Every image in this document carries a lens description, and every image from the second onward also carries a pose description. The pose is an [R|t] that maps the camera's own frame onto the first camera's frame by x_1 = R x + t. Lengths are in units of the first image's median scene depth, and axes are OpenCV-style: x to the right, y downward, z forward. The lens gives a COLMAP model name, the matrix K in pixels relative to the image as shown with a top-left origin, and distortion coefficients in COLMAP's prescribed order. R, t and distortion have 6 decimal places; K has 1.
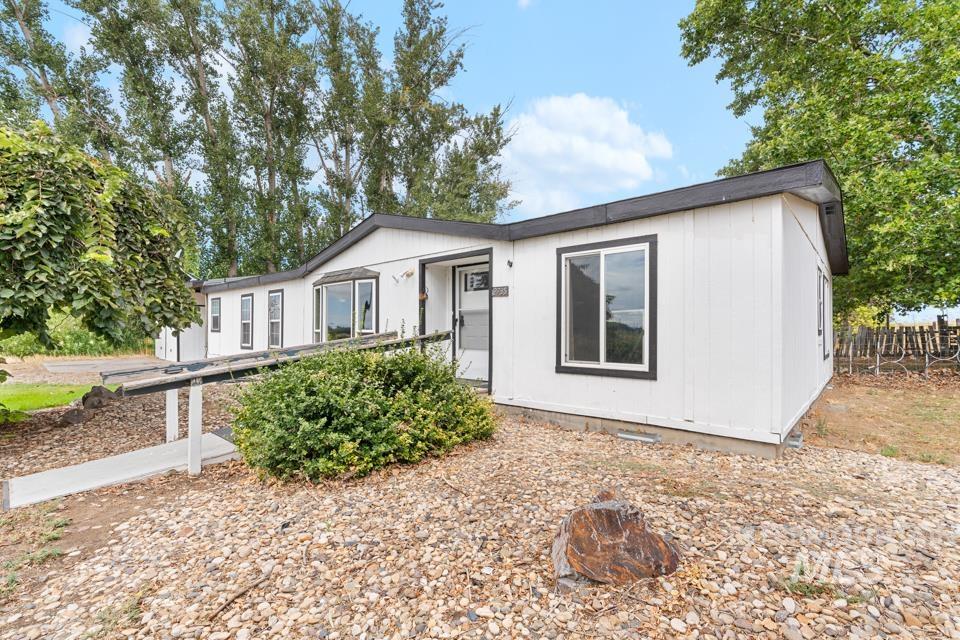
lens RADIAL K [[435.5, 0, 481.4], [0, 435.5, 327.4], [0, 0, 1]] dist [-0.000690, 0.000411]
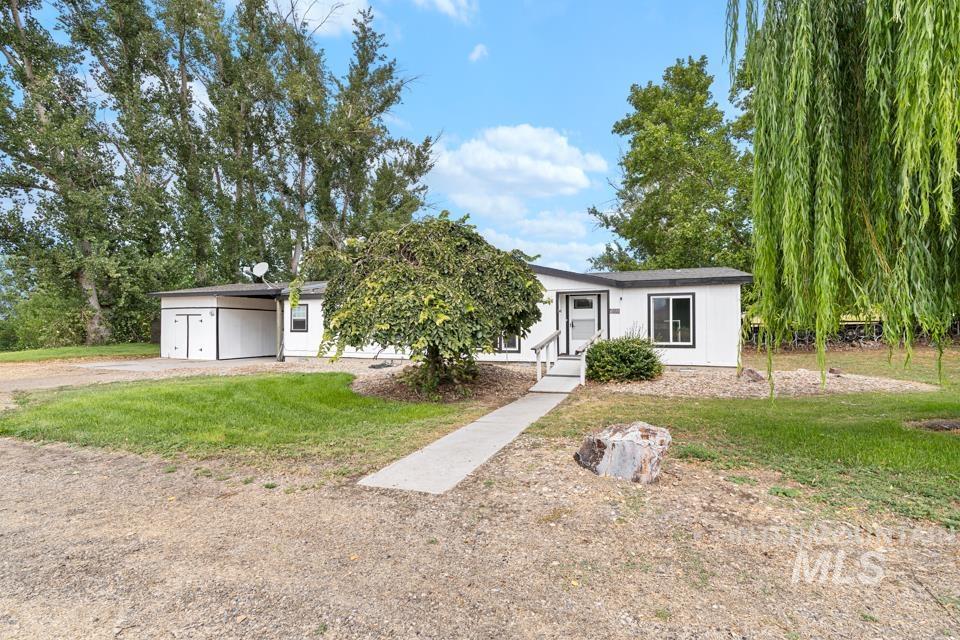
lens RADIAL K [[435.5, 0, 477.9], [0, 435.5, 325.3], [0, 0, 1]] dist [-0.000690, 0.000411]
pose [[0.934914, -0.003829, 0.354853, -0.310279], [0.003383, 0.999993, 0.001877, -0.004502], [-0.354857, -0.000554, 0.934920, -0.174855]]
